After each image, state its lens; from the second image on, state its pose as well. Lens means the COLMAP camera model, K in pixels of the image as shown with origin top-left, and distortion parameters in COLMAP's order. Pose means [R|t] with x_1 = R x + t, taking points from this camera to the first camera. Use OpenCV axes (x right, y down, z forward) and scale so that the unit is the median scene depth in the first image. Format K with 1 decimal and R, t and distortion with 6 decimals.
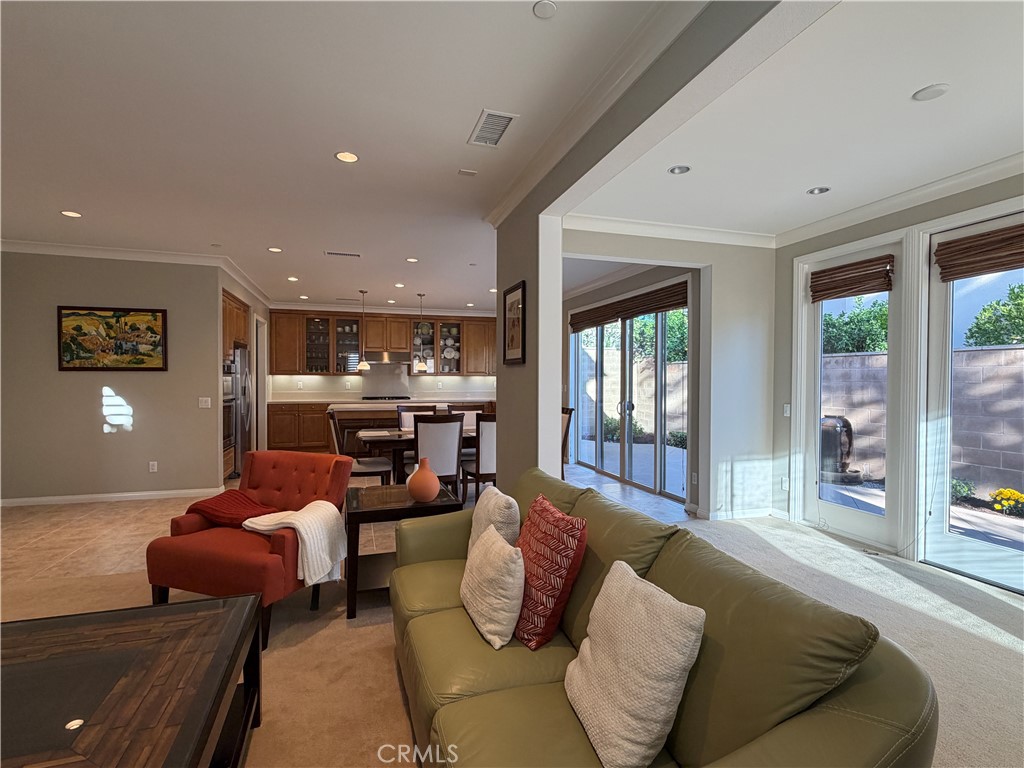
lens RADIAL K [[508.2, 0, 513.2], [0, 508.2, 387.0], [0, 0, 1]] dist [-0.000675, -0.000069]
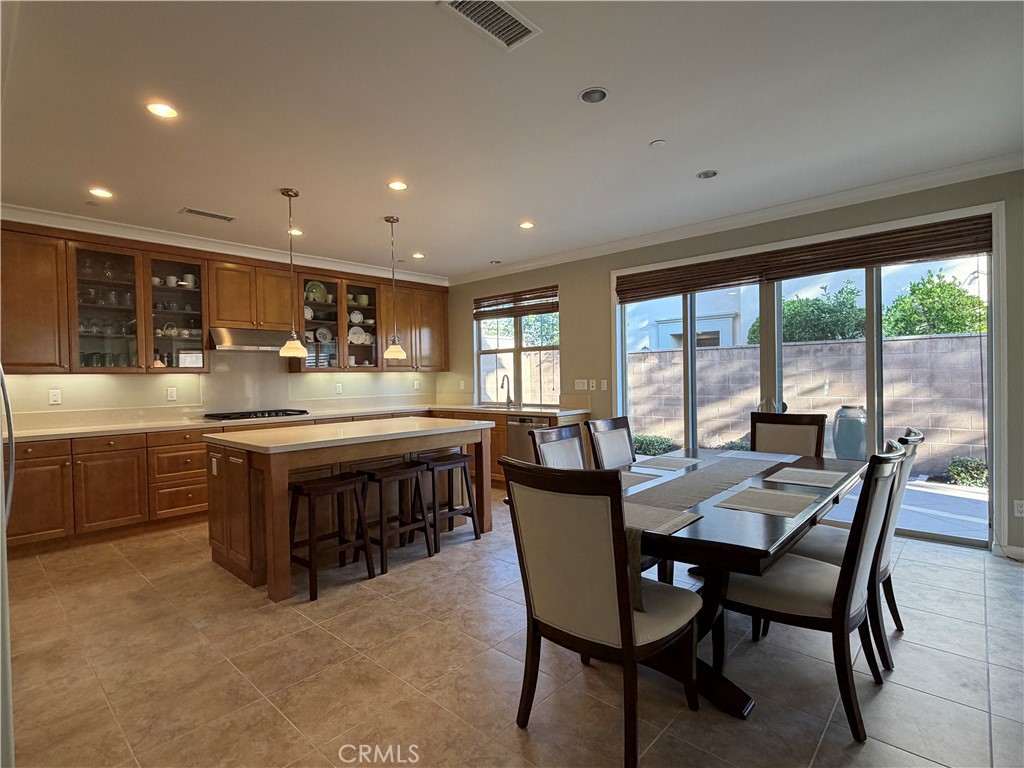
lens RADIAL K [[508.4, 0, 511.4], [0, 508.4, 386.7], [0, 0, 1]] dist [-0.000638, 0.000200]
pose [[0.864978, -0.029179, 0.500960, -0.529018], [0.030068, 0.999528, 0.006302, -0.005337], [-0.500908, 0.009612, 0.865447, 0.718565]]
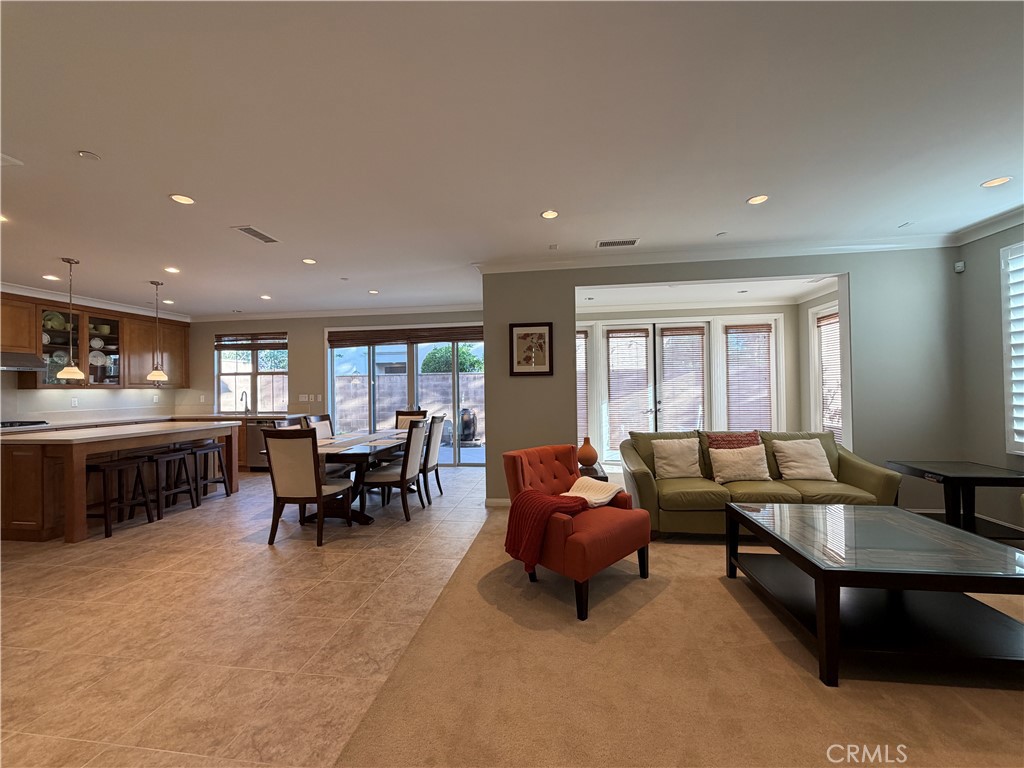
lens RADIAL K [[407.8, 0, 511.1], [0, 407.8, 384.7], [0, 0, 1]] dist [-0.000642, -0.000279]
pose [[0.430635, -0.002279, 0.902523, -0.776404], [0.031292, 0.999433, -0.012407, -0.003579], [-0.901984, 0.033584, 0.430462, 0.384566]]
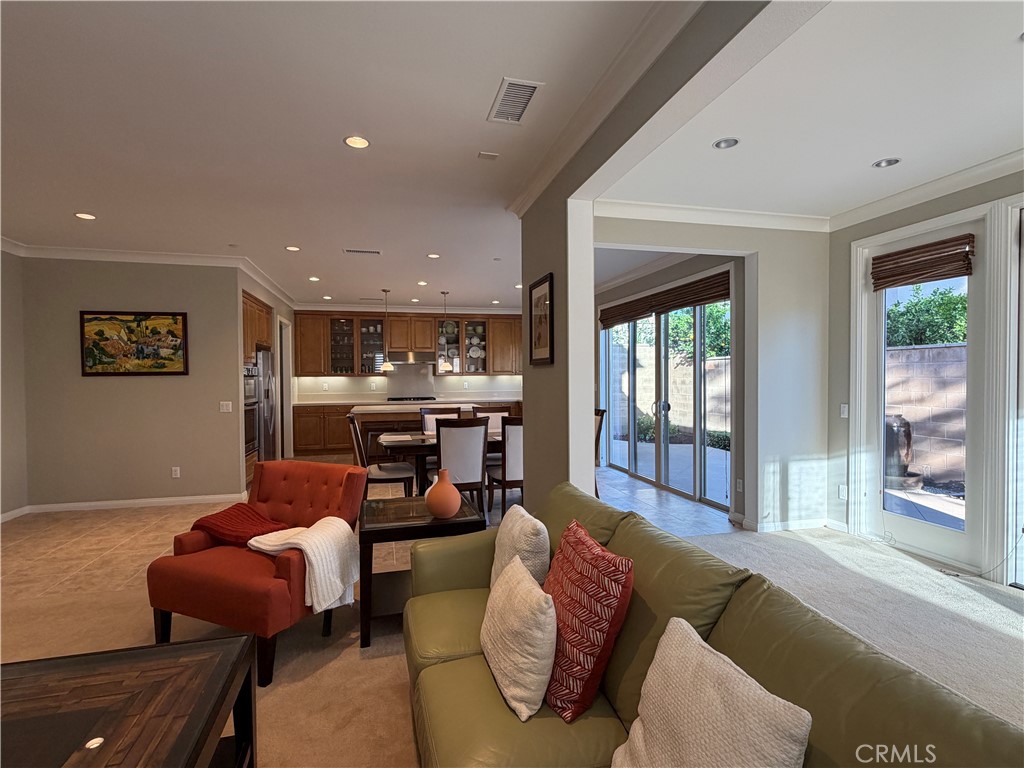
lens RADIAL K [[508.4, 0, 511.4], [0, 508.4, 386.7], [0, 0, 1]] dist [-0.000638, 0.000200]
pose [[0.998252, -0.010266, -0.058204, 0.000391], [0.010495, 0.999938, 0.003642, -0.006269], [0.058163, -0.004246, 0.998298, 0.056647]]
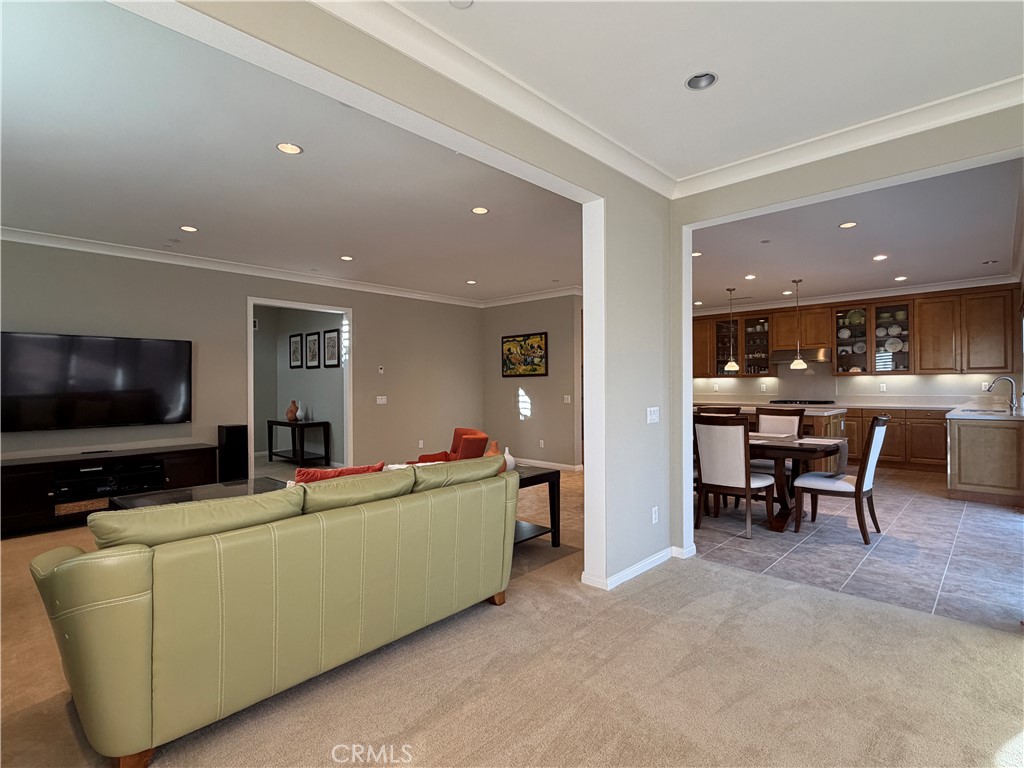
lens RADIAL K [[508.4, 0, 511.4], [0, 508.4, 386.7], [0, 0, 1]] dist [-0.000638, 0.000200]
pose [[0.477476, -0.005409, -0.878628, 0.519131], [-0.006591, 0.999931, -0.009738, 0.012798], [0.878620, 0.010441, 0.477408, 0.259694]]
